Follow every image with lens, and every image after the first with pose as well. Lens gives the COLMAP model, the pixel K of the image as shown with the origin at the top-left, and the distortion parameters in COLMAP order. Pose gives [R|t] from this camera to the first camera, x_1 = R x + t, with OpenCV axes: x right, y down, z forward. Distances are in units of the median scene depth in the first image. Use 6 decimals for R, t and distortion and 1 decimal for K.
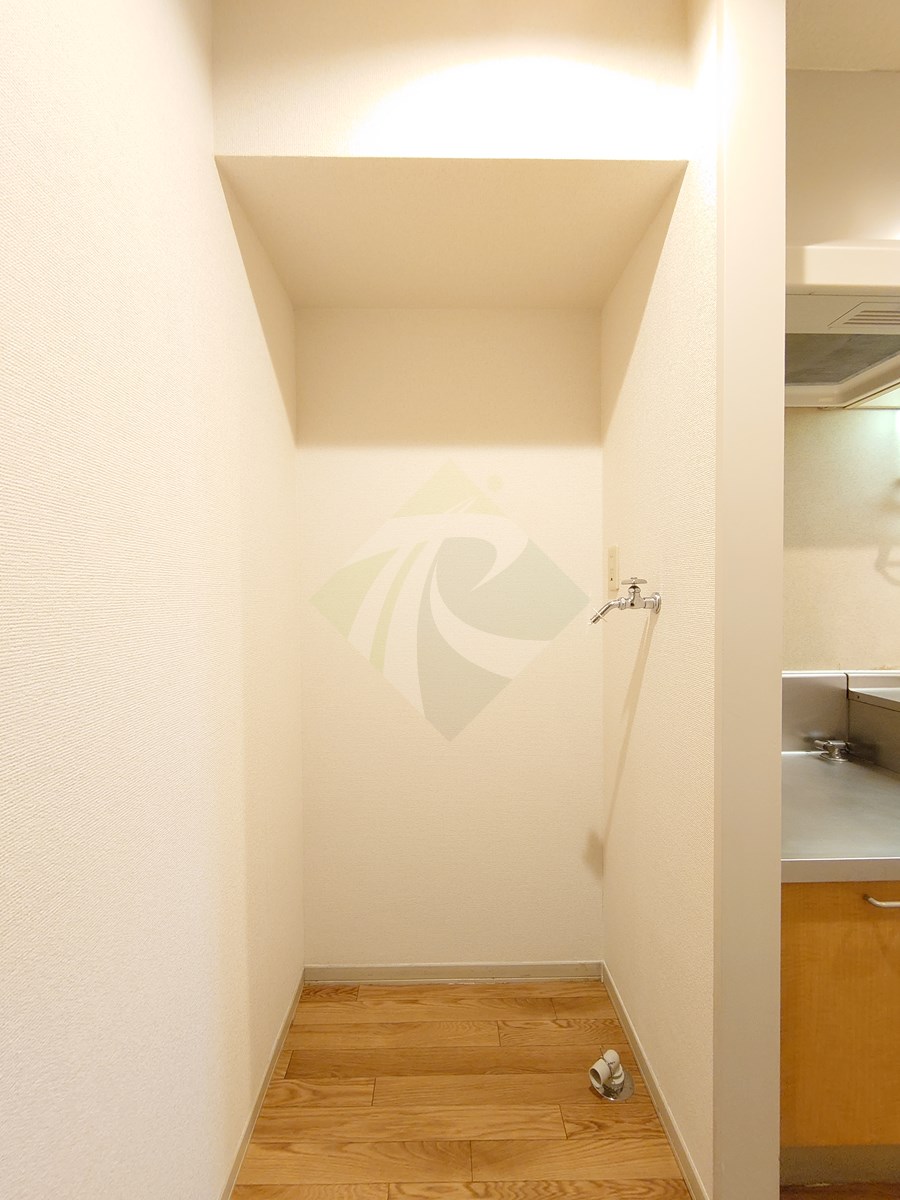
lens RADIAL K [[517.3, 0, 452.3], [0, 517.3, 599.9], [0, 0, 1]] dist [0.002227, 0.000739]
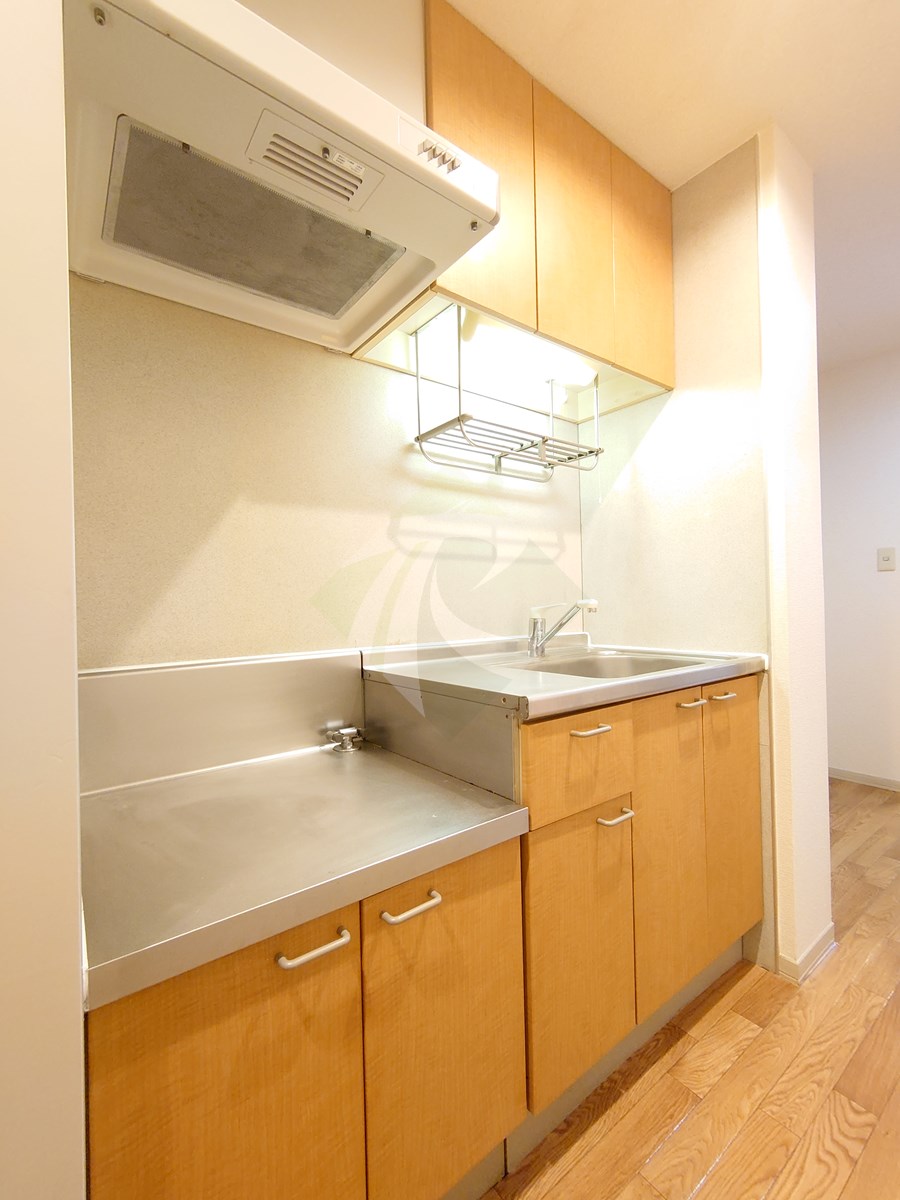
lens RADIAL K [[517.3, 0, 441.7], [0, 517.3, 600.1], [0, 0, 1]] dist [0.002227, 0.000739]
pose [[0.814268, -0.007990, 0.580434, 0.363266], [0.027663, 0.999303, -0.025051, 0.082036], [-0.579830, 0.036455, 0.813922, 0.194167]]
